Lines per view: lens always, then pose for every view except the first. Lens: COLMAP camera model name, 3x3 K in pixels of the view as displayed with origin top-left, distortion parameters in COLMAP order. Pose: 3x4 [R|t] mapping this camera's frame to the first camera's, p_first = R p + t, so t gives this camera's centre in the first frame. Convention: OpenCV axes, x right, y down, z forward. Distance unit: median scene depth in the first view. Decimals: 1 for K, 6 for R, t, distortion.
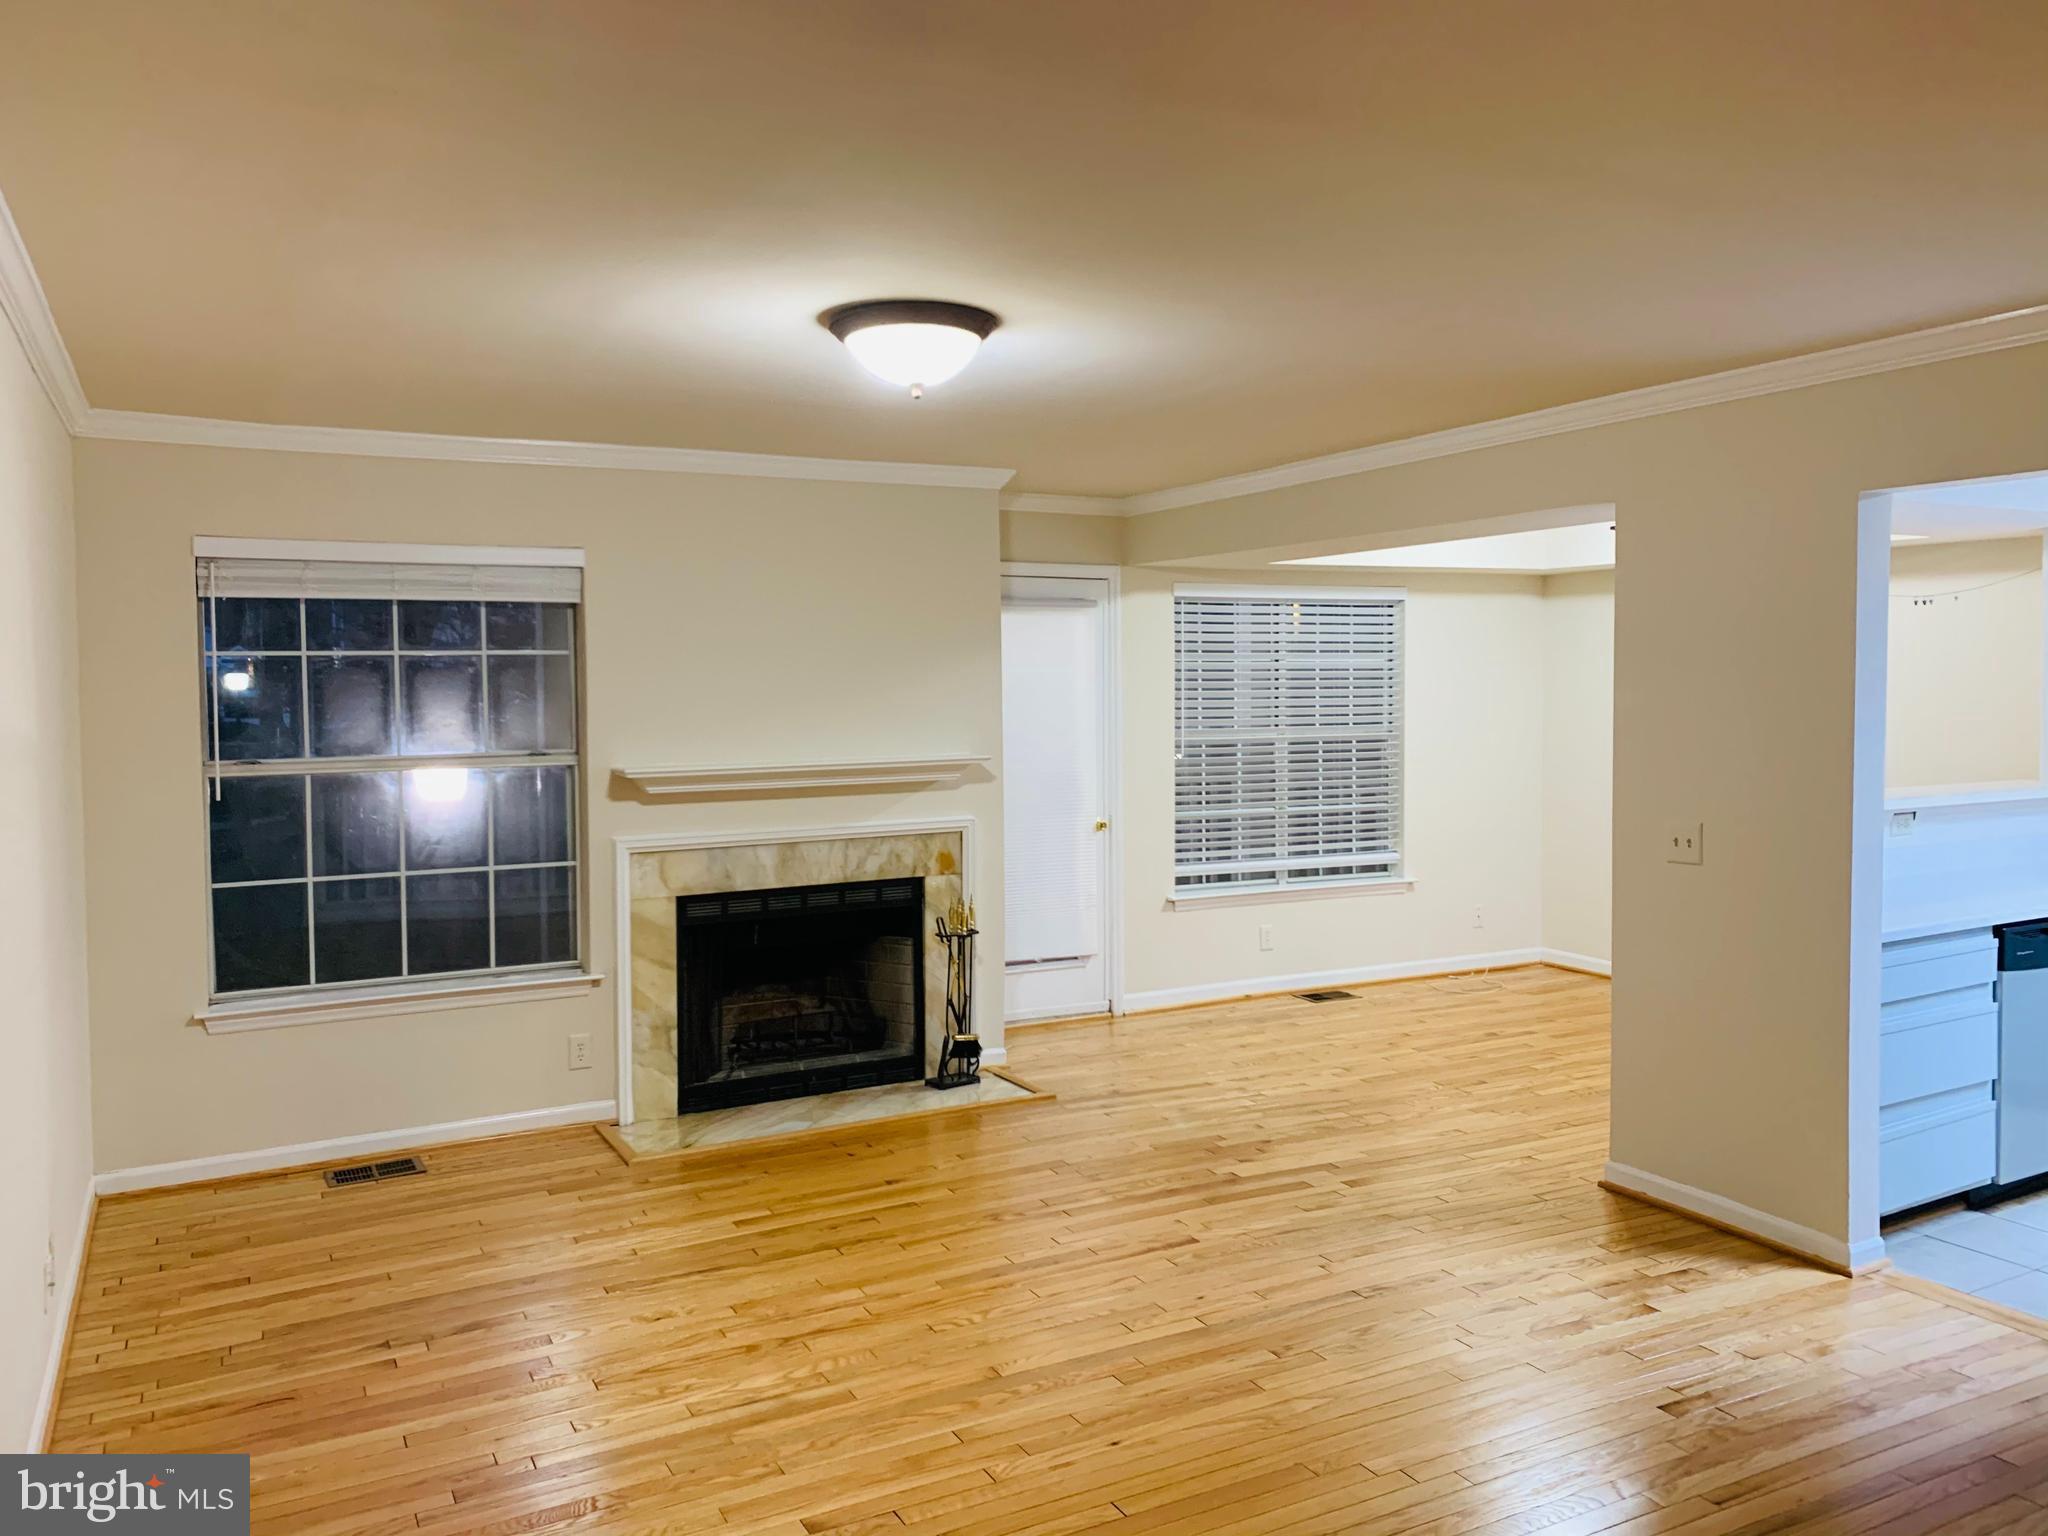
lens RADIAL K [[1537.1, 0, 1017.2], [0, 1537.1, 758.7], [0, 0, 1]] dist [0.231839, -0.001401]
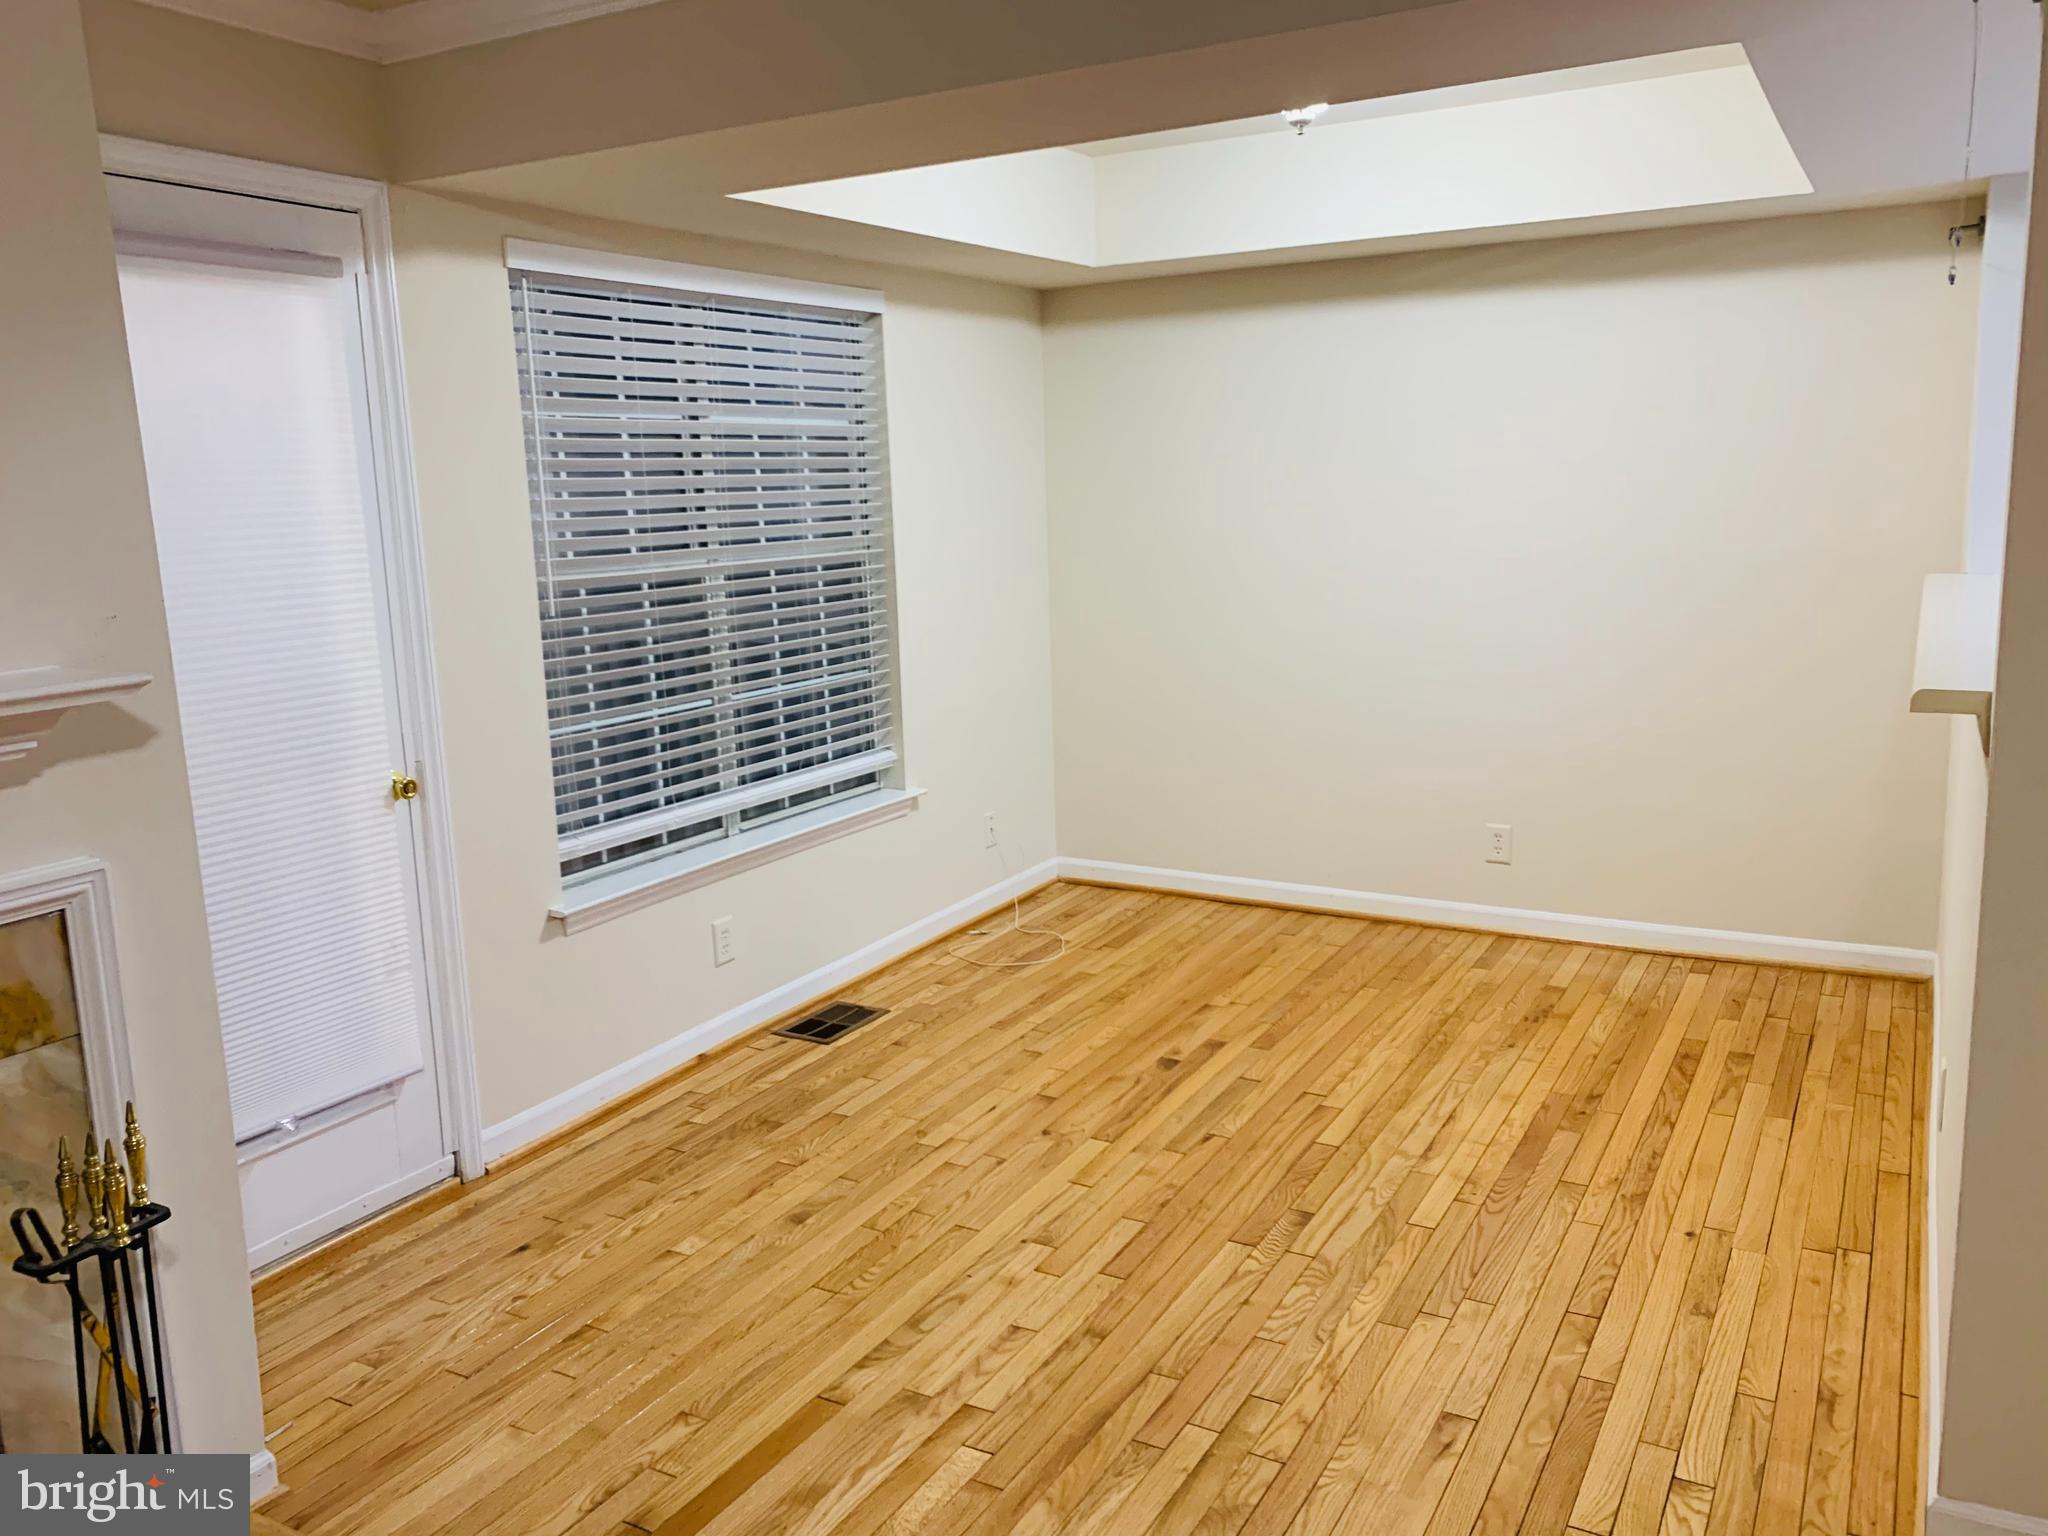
lens RADIAL K [[1559.2, 0, 1016.9], [0, 1559.2, 750.4], [0, 0, 1]] dist [0.010844, -0.004539]
pose [[0.844937, -0.115528, 0.522241, -0.027597], [0.058059, 0.990435, 0.125167, -0.012460], [-0.531706, -0.075438, 0.843563, 0.499796]]
